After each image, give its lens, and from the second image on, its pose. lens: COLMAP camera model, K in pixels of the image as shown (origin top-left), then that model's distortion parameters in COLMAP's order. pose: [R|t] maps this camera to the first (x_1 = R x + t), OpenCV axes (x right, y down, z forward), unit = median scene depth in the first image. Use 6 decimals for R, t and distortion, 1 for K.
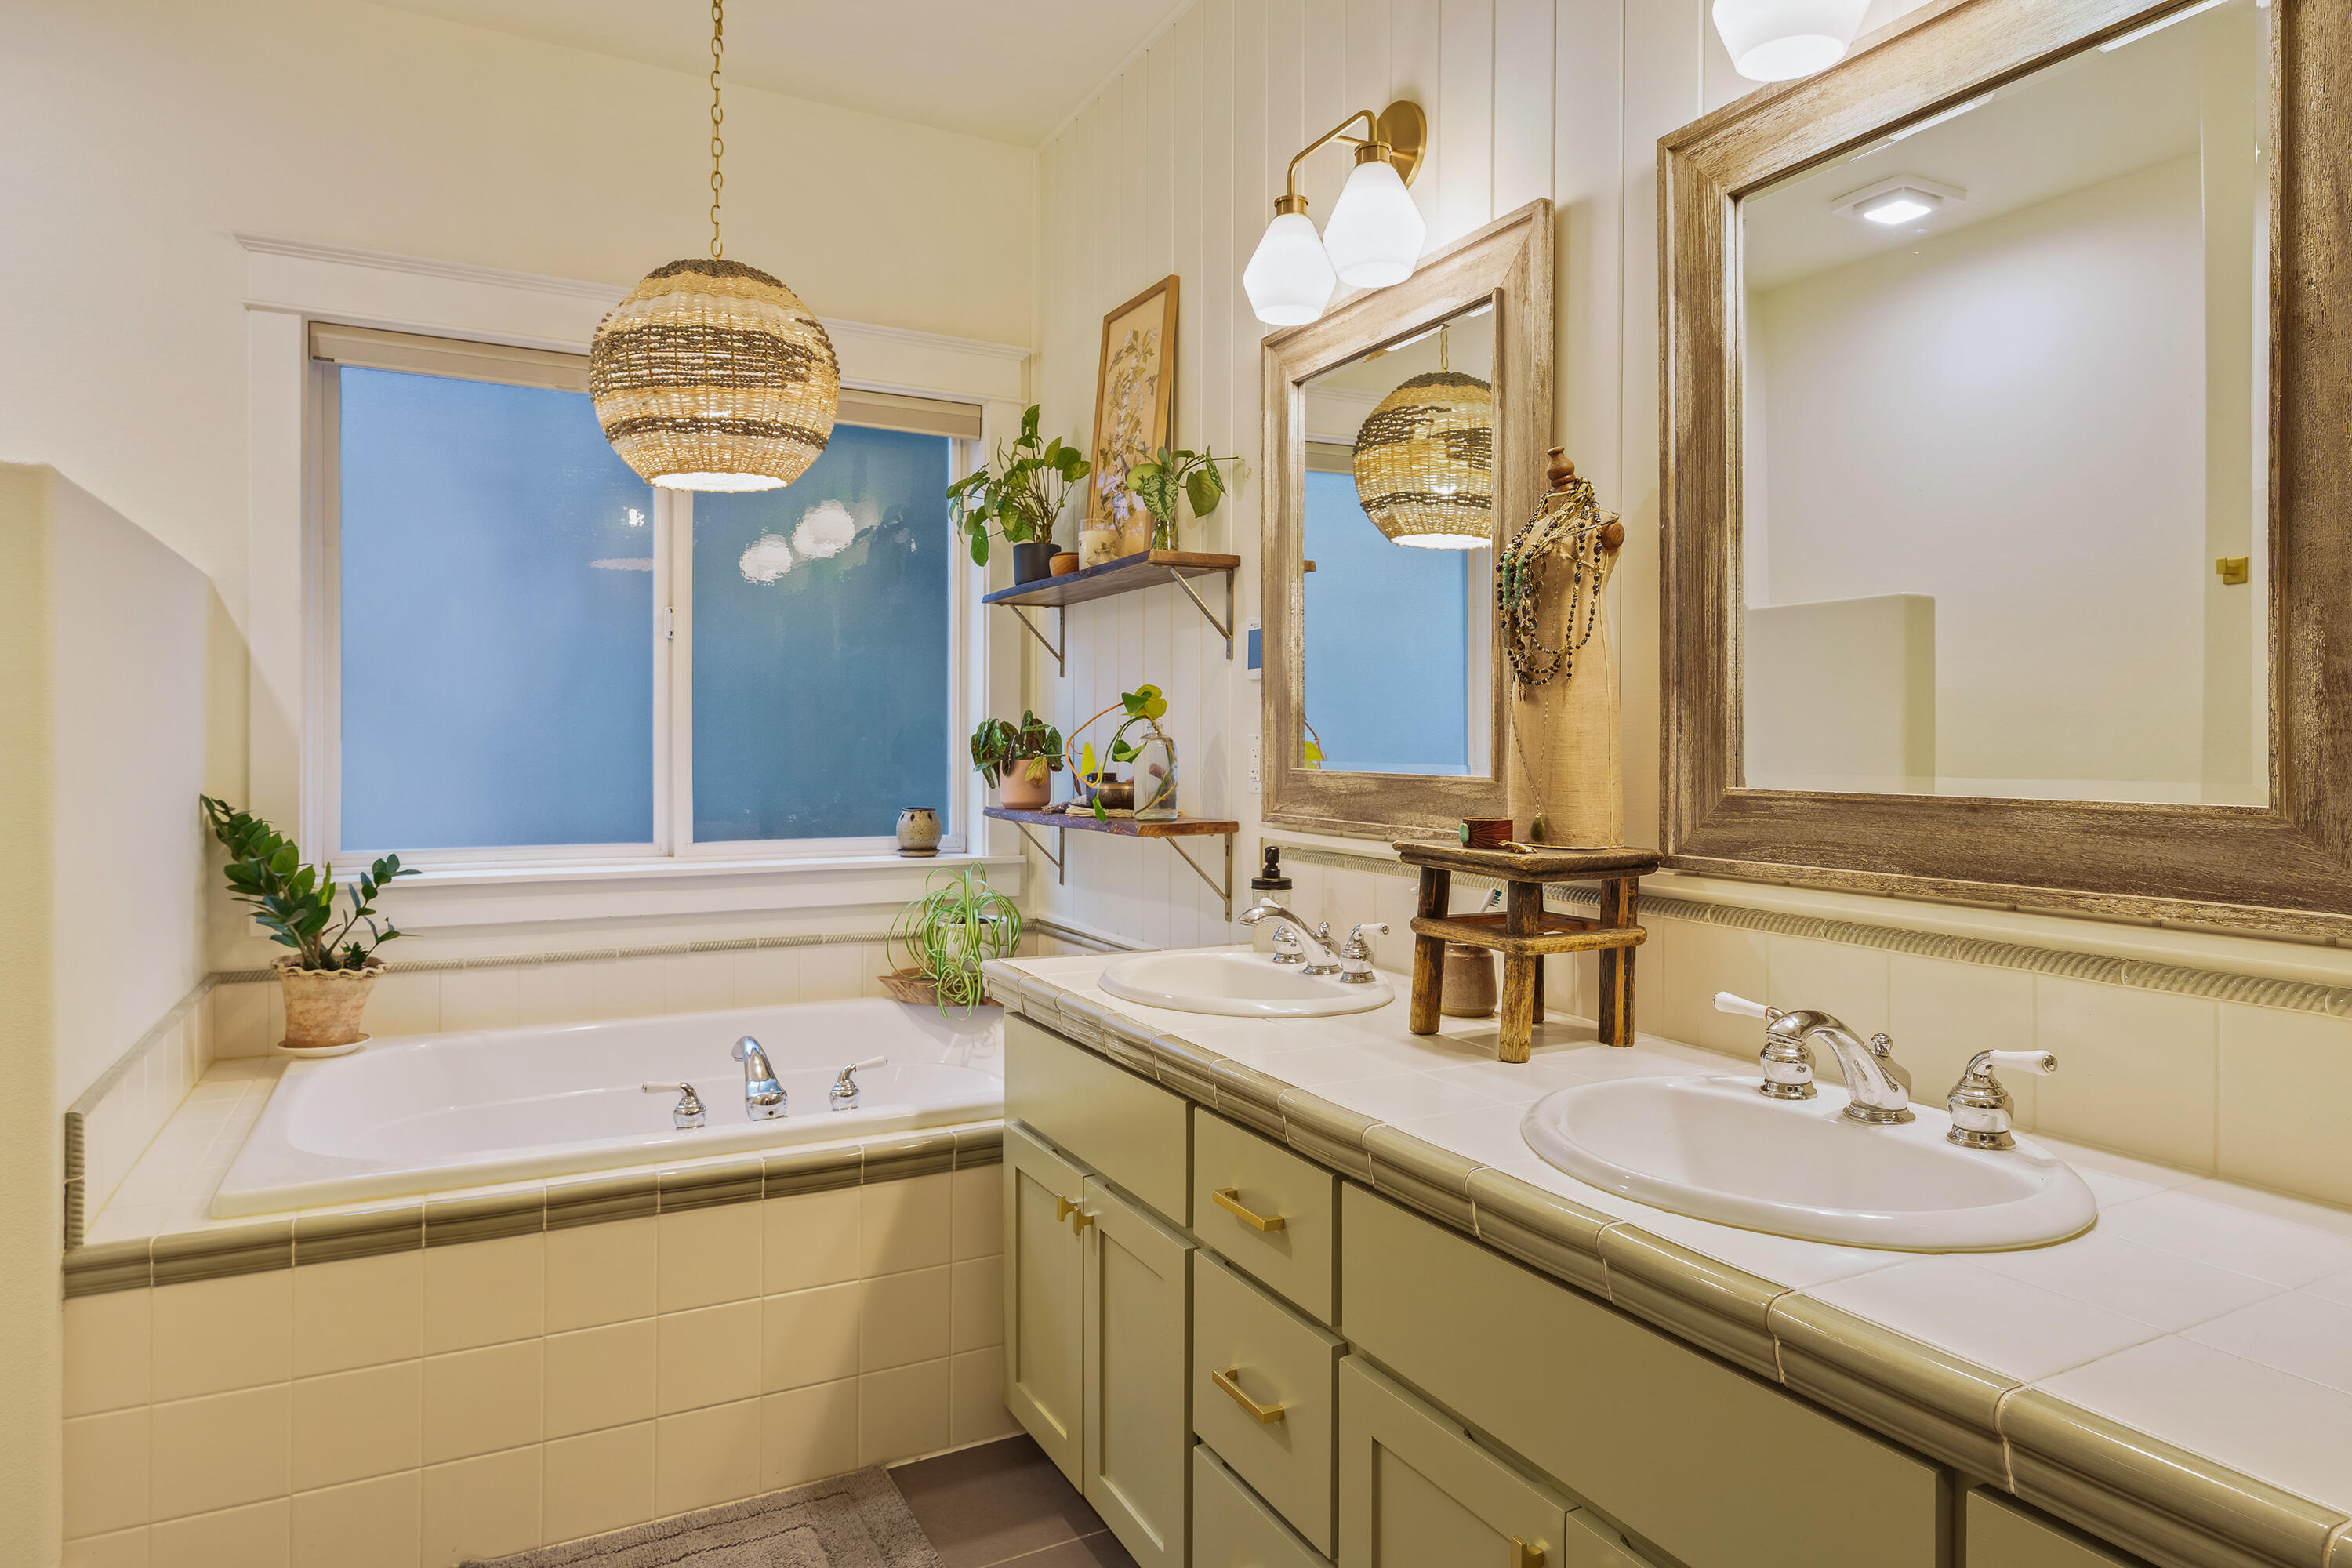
lens RADIAL K [[1355.8, 0, 1175.0], [0, 1355.8, 751.4], [0, 0, 1]] dist [-0.000074, -0.000937]
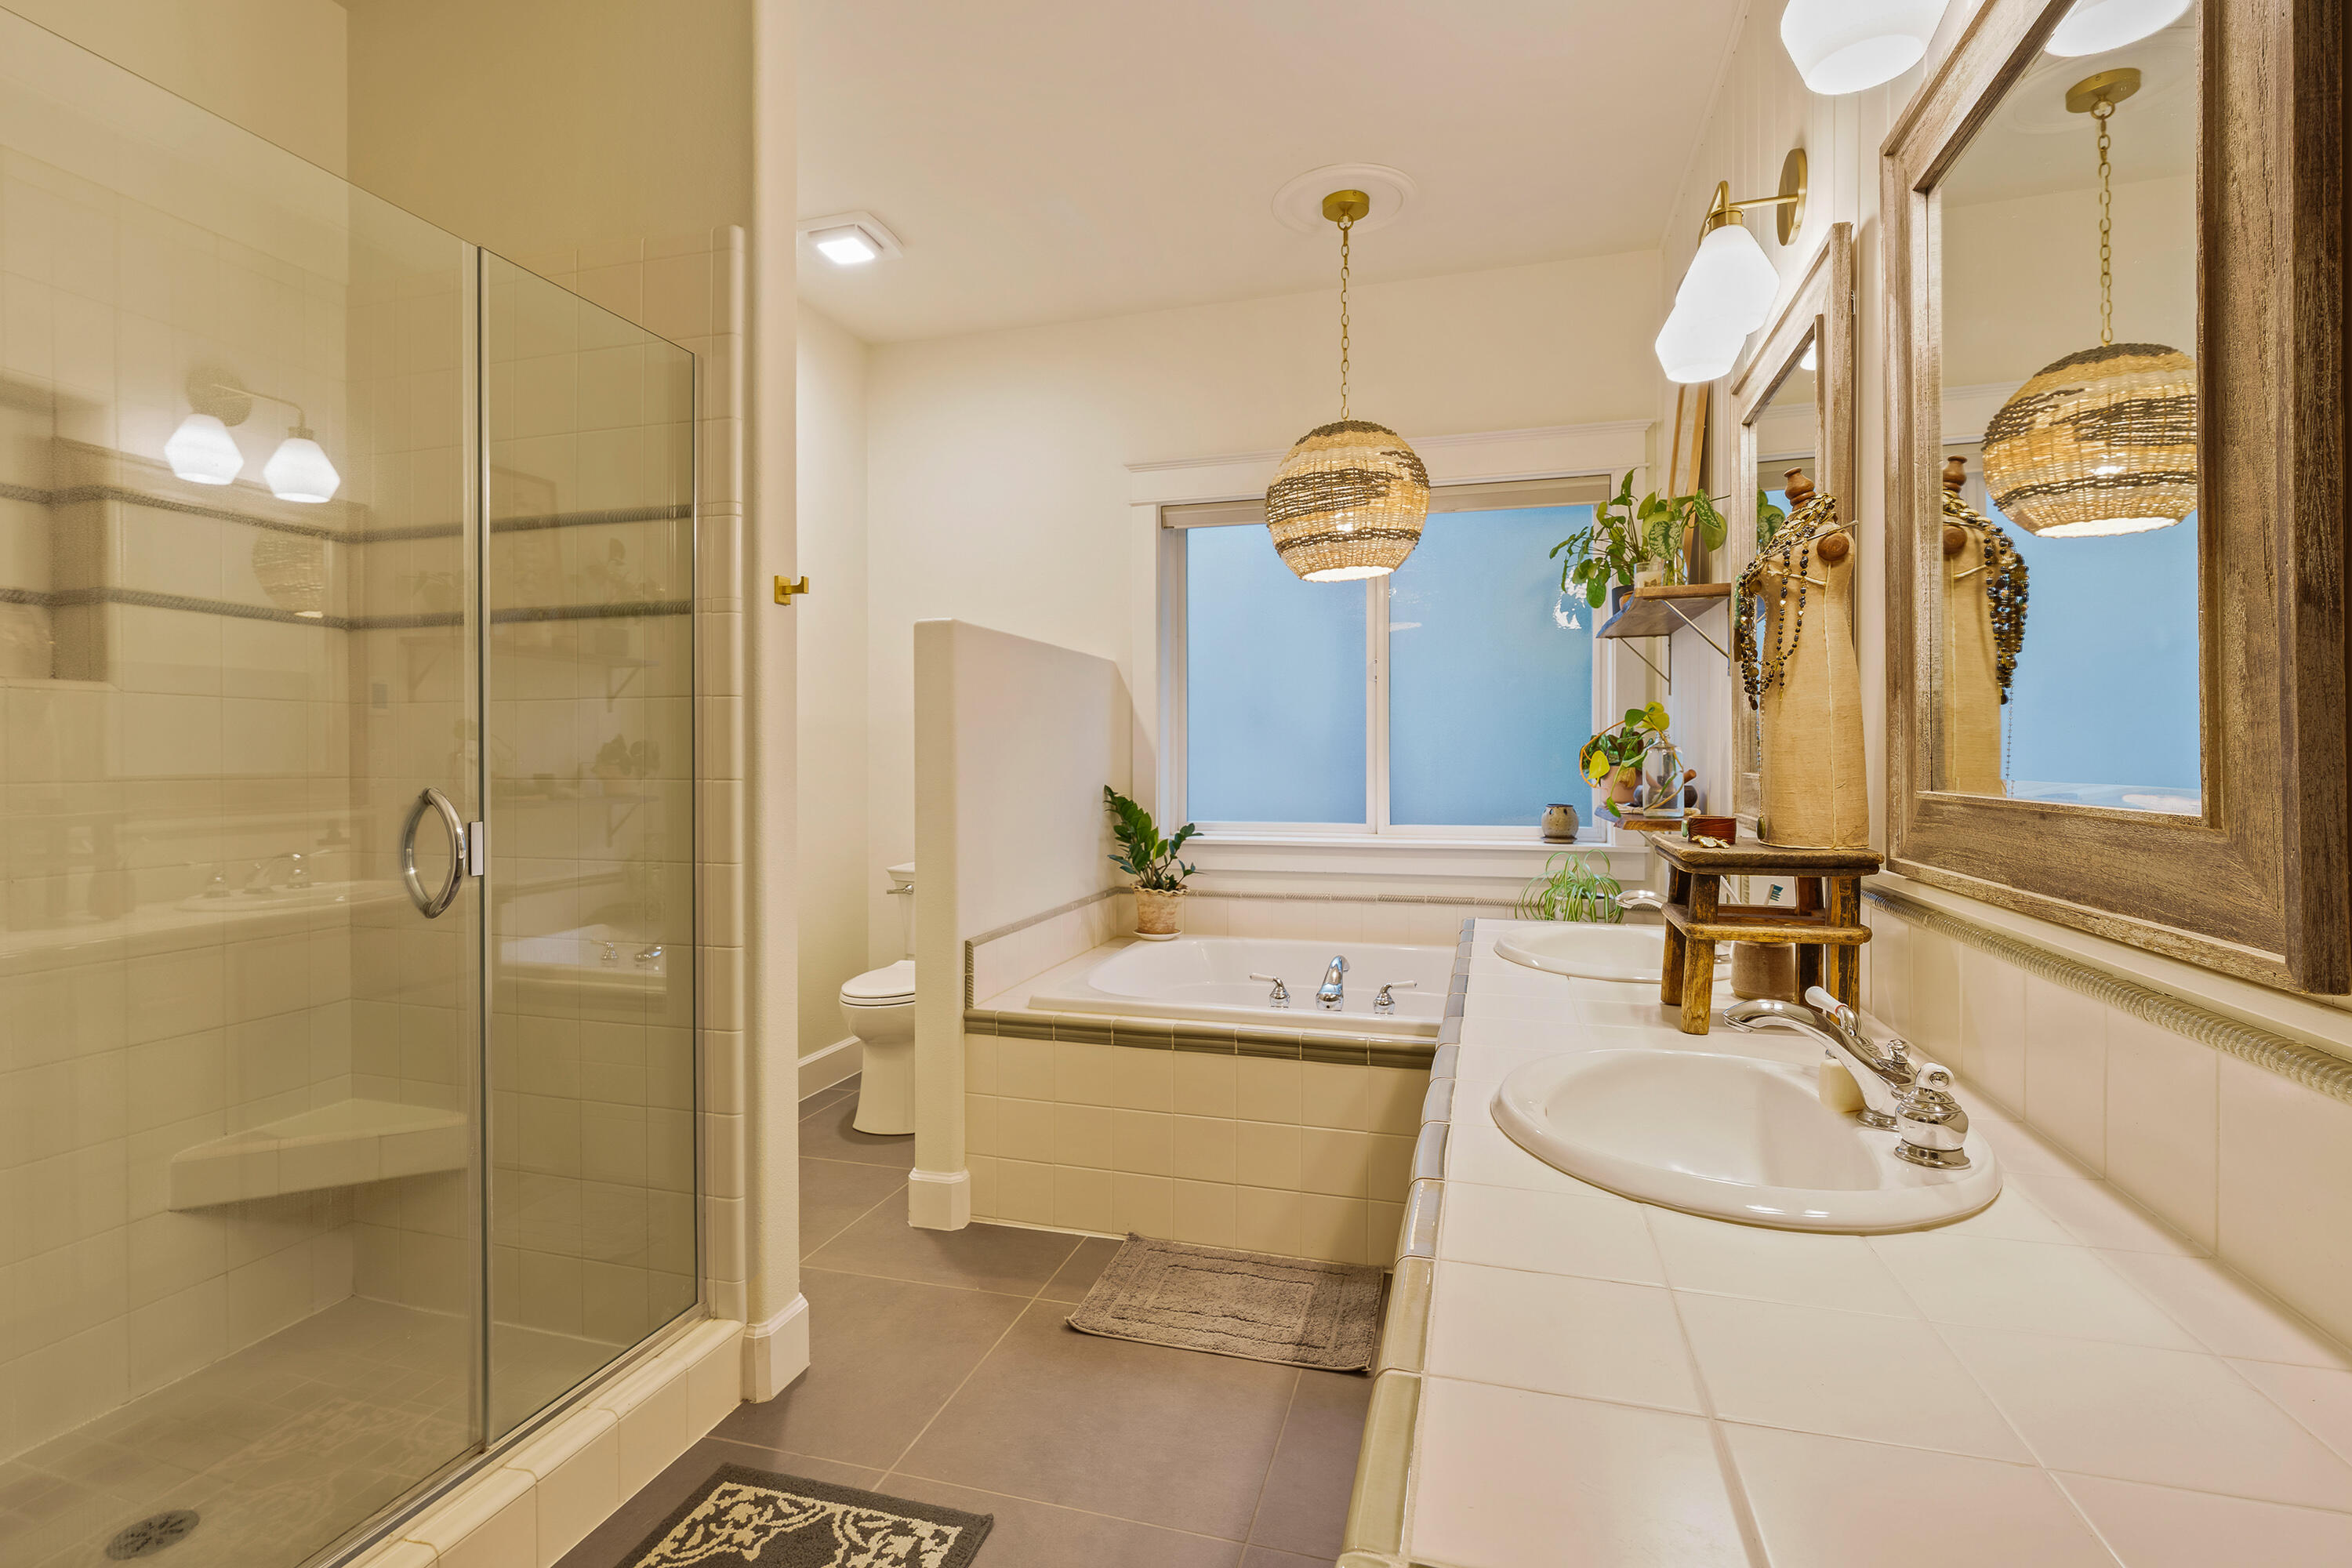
lens RADIAL K [[1097.1, 0, 1174.4], [0, 1097.1, 759.7], [0, 0, 1]] dist [0.000370, -0.000390]
pose [[0.716682, -0.004323, -0.697387, 0.355623], [0.003572, 0.999990, -0.002528, 0.002299], [0.697391, -0.000679, 0.716690, 0.031582]]
